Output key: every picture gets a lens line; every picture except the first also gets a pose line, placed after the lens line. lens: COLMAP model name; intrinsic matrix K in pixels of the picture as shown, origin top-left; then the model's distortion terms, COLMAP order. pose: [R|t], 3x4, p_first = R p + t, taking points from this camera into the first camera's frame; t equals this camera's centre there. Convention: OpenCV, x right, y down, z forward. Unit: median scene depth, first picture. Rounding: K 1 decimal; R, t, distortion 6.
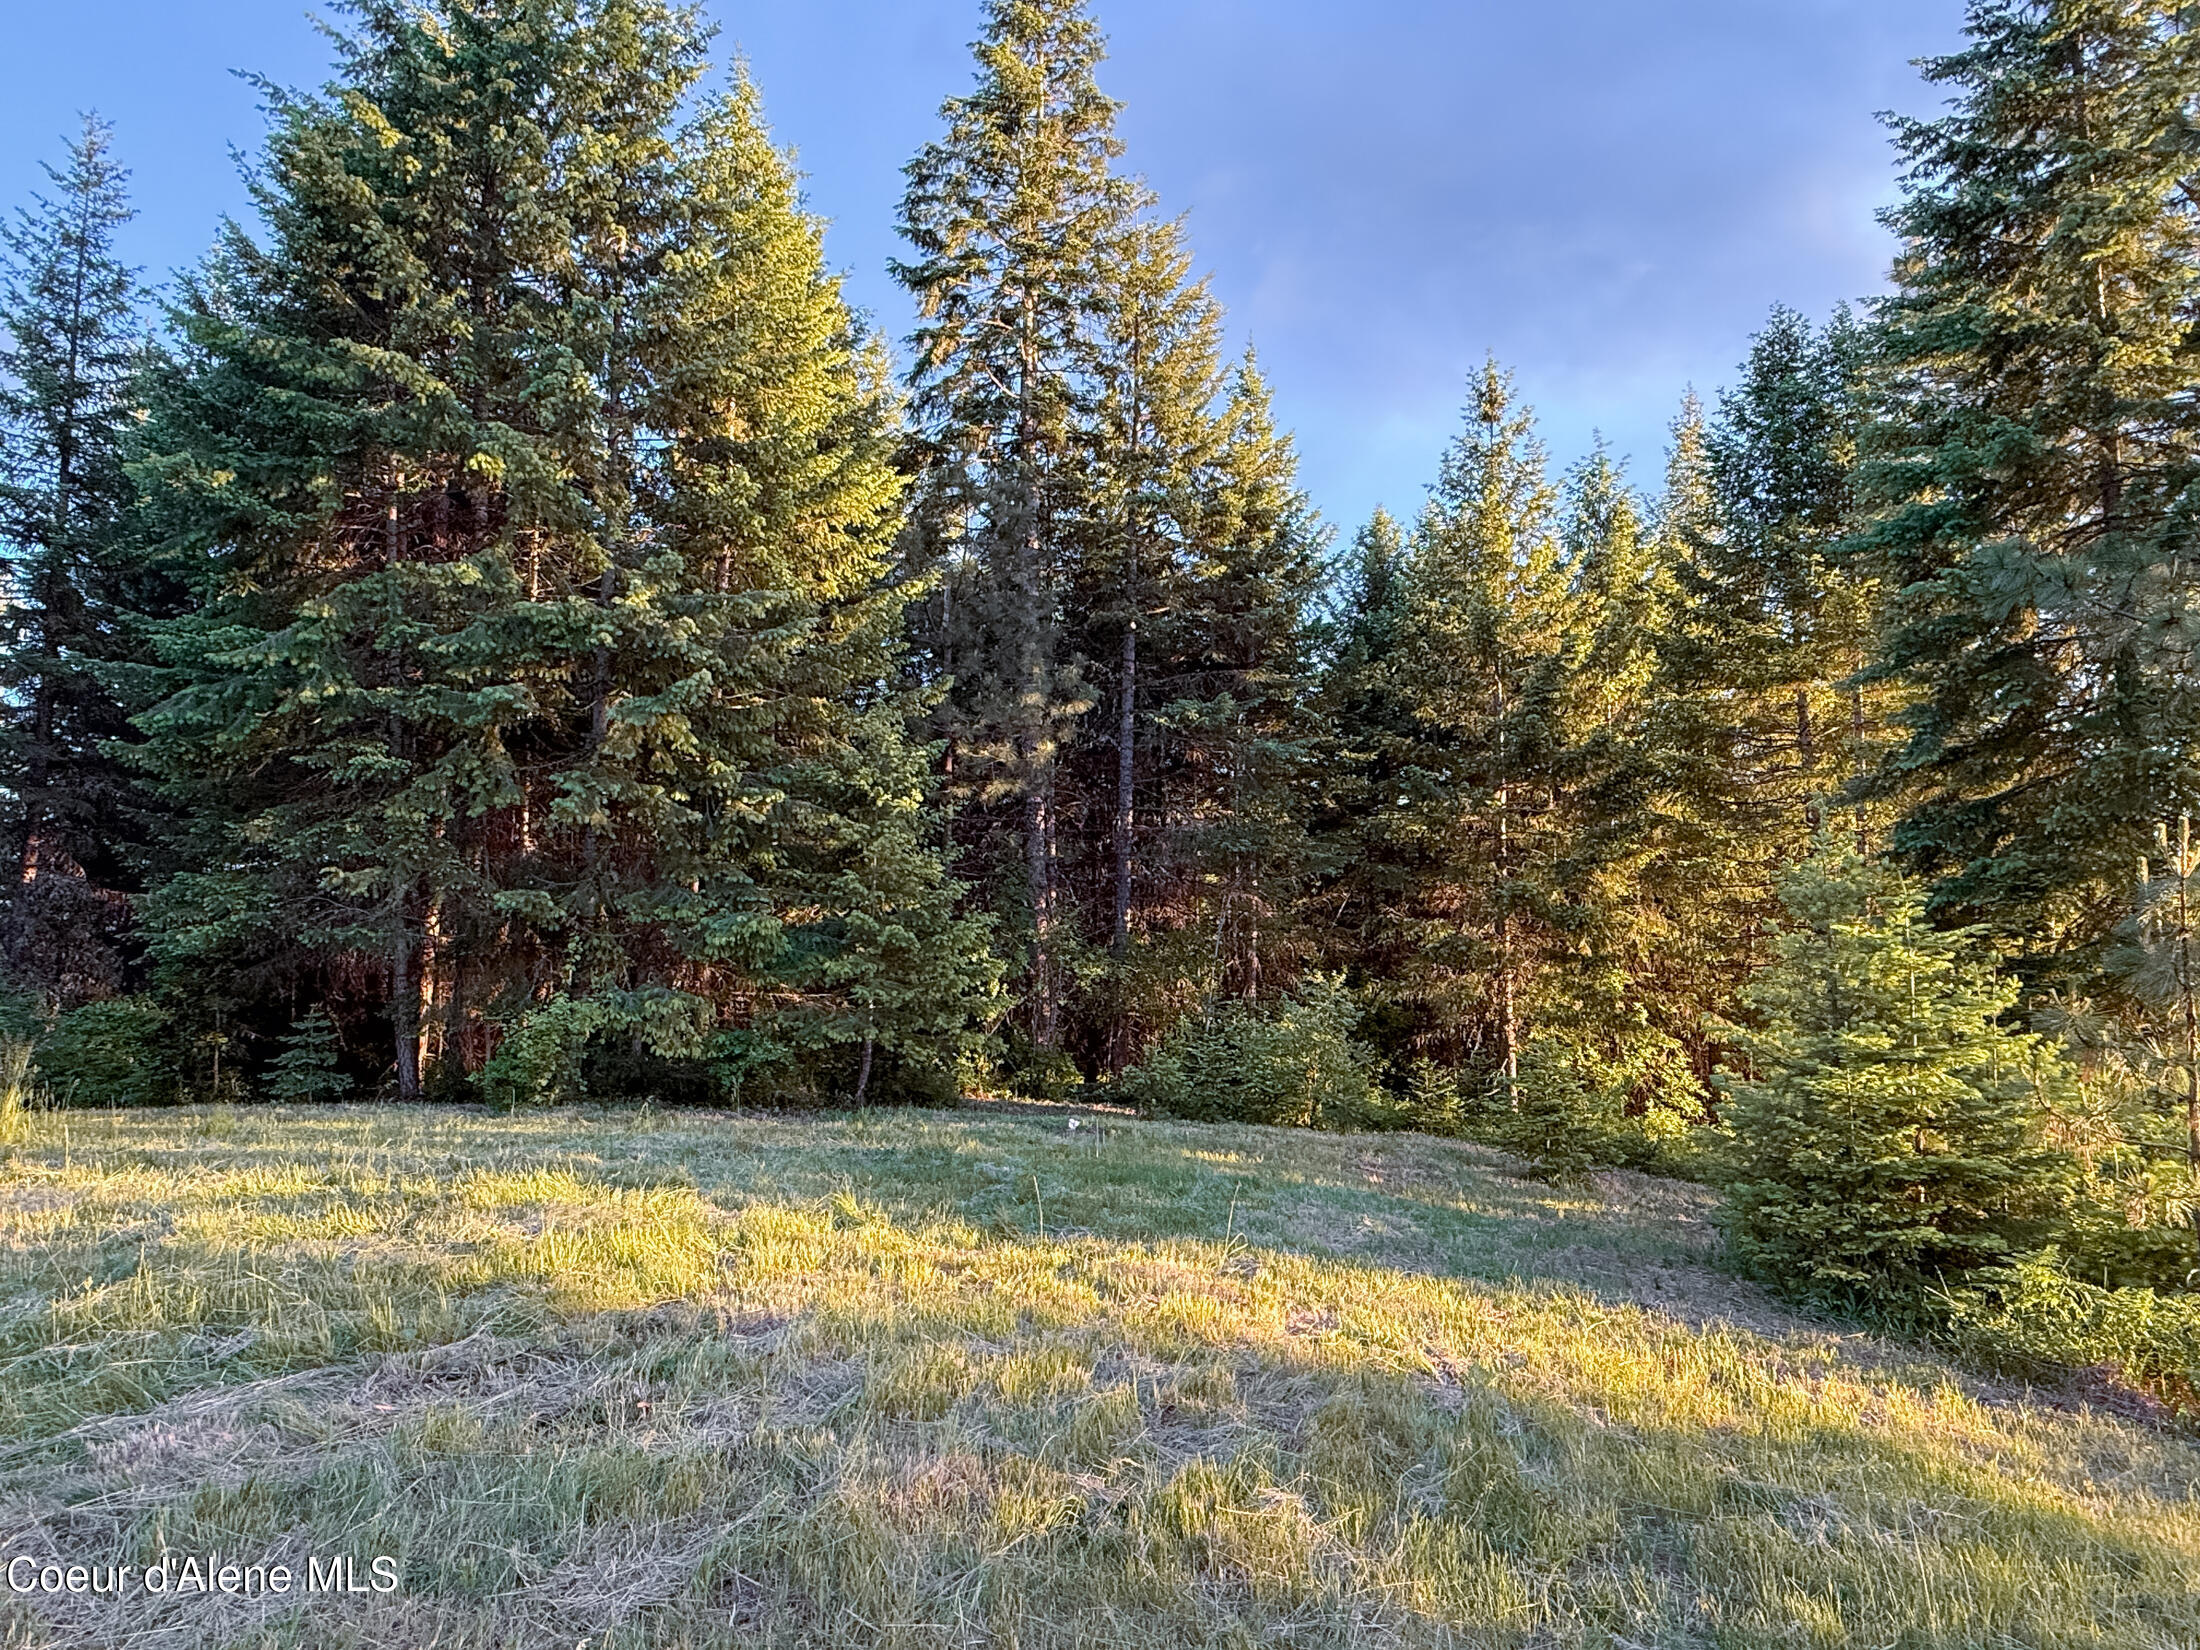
lens RADIAL K [[1298.8, 0, 1100.0], [0, 1298.8, 825.6], [0, 0, 1]] dist [0.001837, 0.000441]
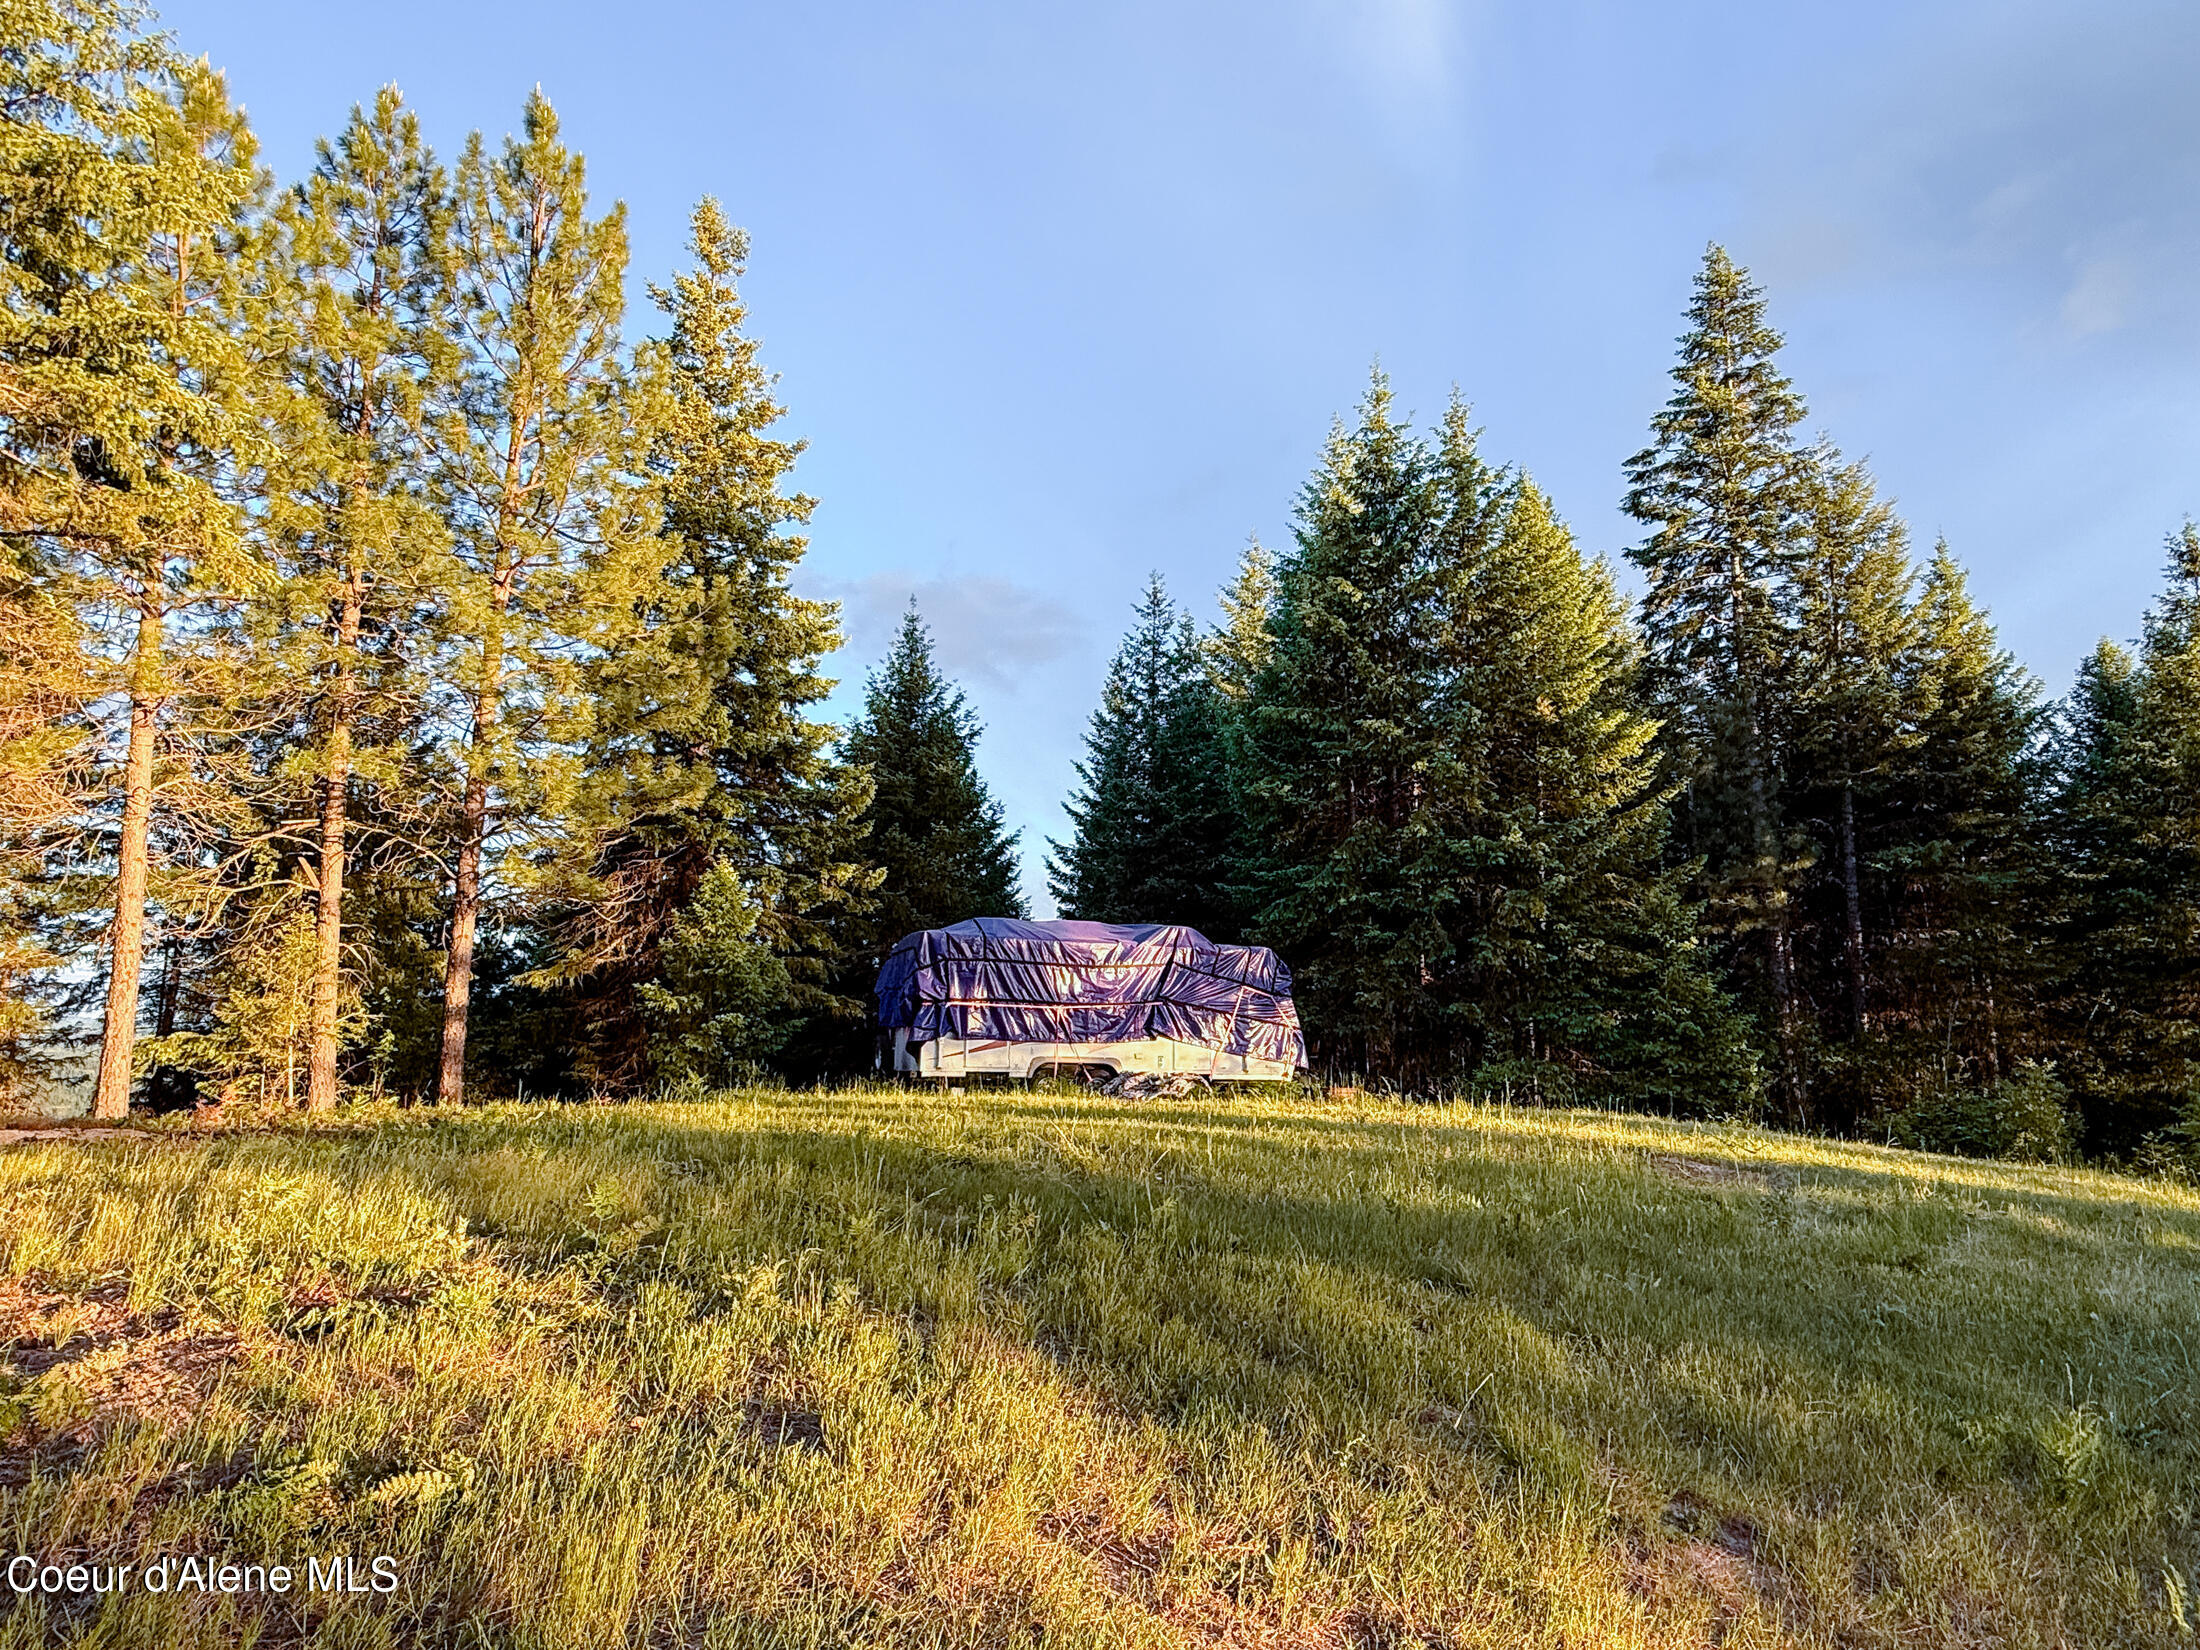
lens RADIAL K [[1298.8, 0, 1105.2], [0, 1298.8, 826.6], [0, 0, 1]] dist [0.001837, 0.000441]
pose [[0.868055, -0.080191, -0.489949, 0.015643], [0.037900, 0.994693, -0.095655, -0.023634], [0.495019, 0.064465, 0.866487, -0.482780]]
